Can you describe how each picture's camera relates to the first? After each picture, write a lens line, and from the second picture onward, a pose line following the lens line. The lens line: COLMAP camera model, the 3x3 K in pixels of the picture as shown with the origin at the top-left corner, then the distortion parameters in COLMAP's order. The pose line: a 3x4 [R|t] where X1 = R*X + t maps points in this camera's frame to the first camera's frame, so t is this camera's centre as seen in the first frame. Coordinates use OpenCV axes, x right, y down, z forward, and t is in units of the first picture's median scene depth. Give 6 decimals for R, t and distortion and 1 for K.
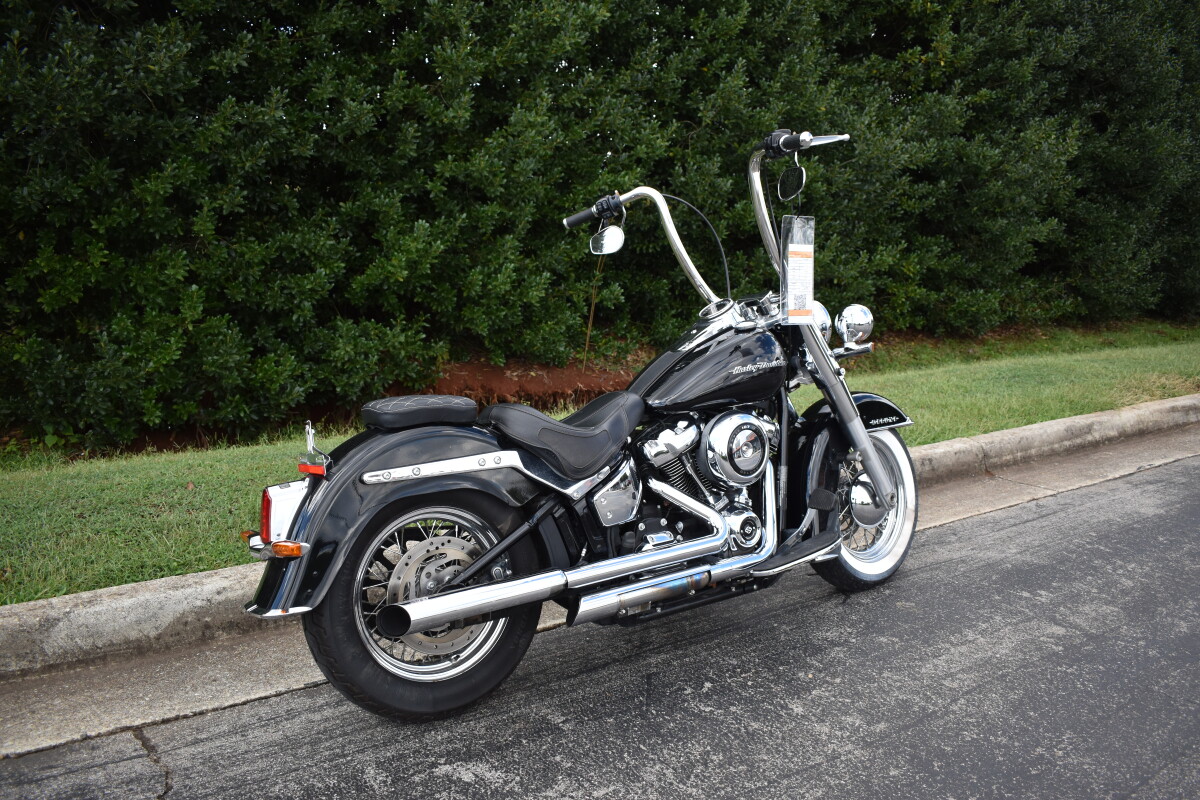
lens RADIAL K [[1003.3, 0, 600.0], [0, 1003.3, 400.0], [0, 0, 1]] dist [-0.090868, 0.008304]
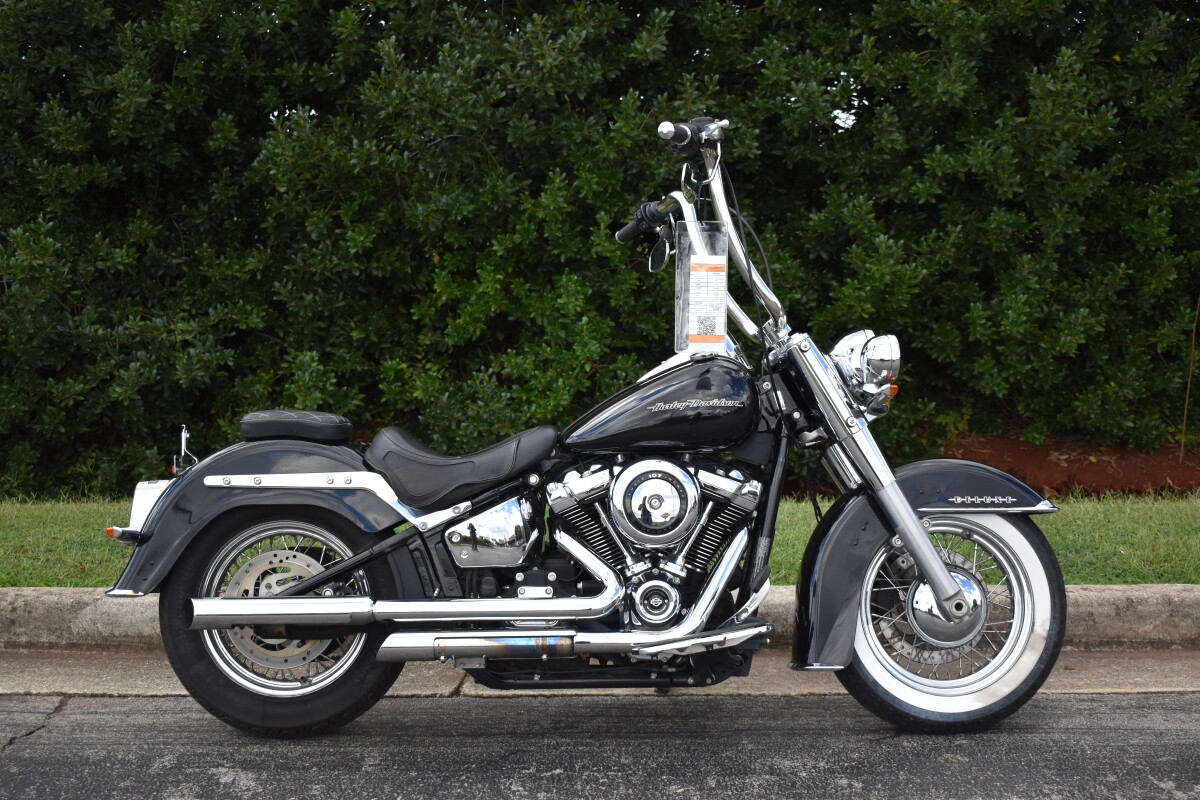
lens RADIAL K [[1514.3, 0, 600.0], [0, 1514.3, 400.0], [0, 0, 1]] dist [-0.058990, 0.001631]
pose [[0.805491, 0.039389, -0.591298, 0.850859], [-0.082207, 0.995568, -0.045667, 0.026099], [0.586879, 0.085393, 0.805159, -0.039416]]
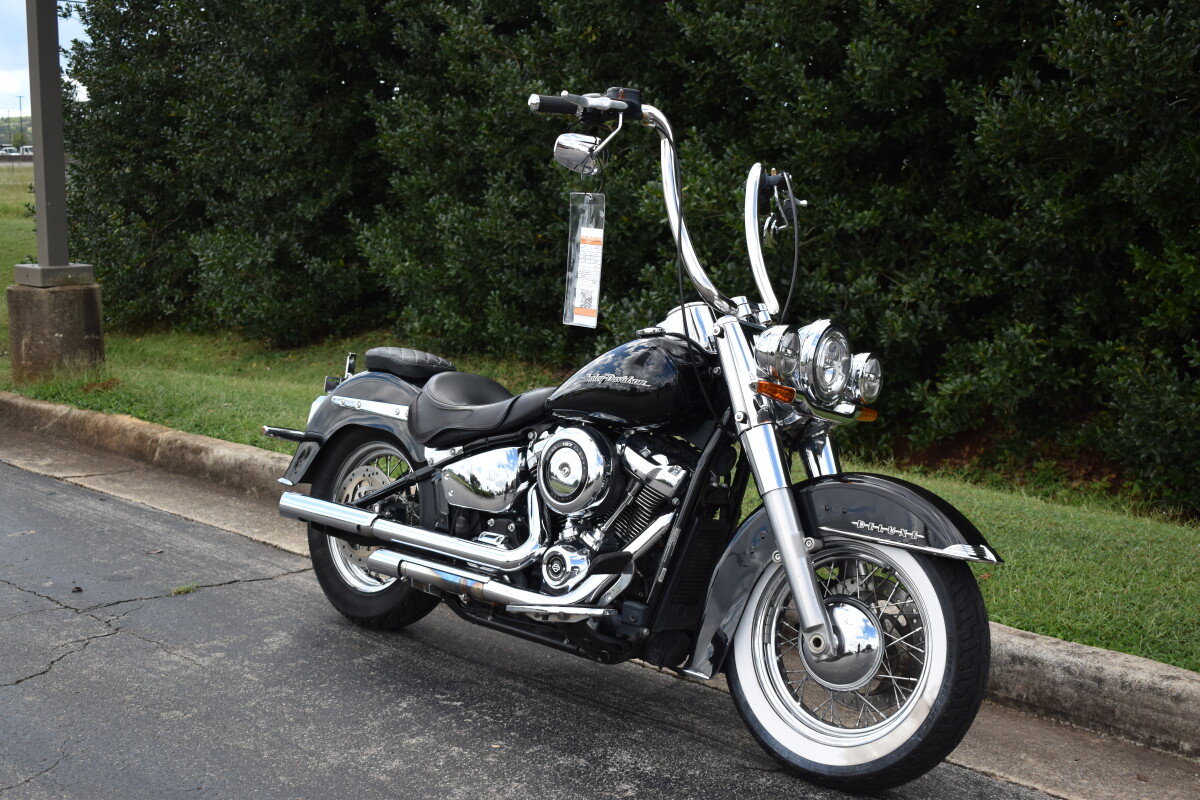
lens RADIAL K [[1514.3, 0, 600.0], [0, 1514.3, 400.0], [0, 0, 1]] dist [-0.058990, 0.001631]
pose [[0.172605, 0.120428, -0.977602, 1.393169], [-0.191635, 0.977638, 0.086597, -0.124828], [0.966169, 0.172396, 0.191823, 0.782015]]
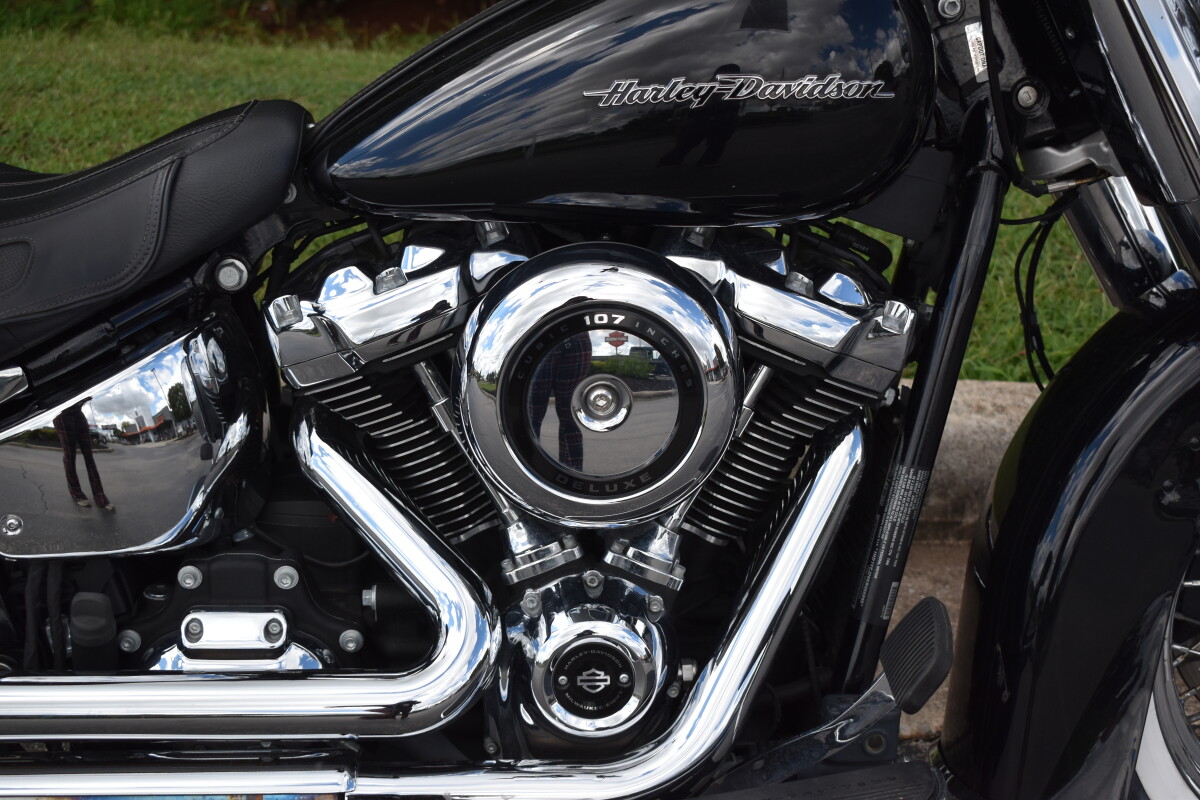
lens RADIAL K [[1818.0, 0, 600.0], [0, 1818.0, 400.0], [0, 0, 1]] dist [-0.016878, -0.022886]
pose [[0.842261, 0.245656, -0.479843, 0.376651], [-0.116534, 0.952057, 0.282857, -0.086419], [0.526323, -0.182321, 0.830508, 0.609273]]
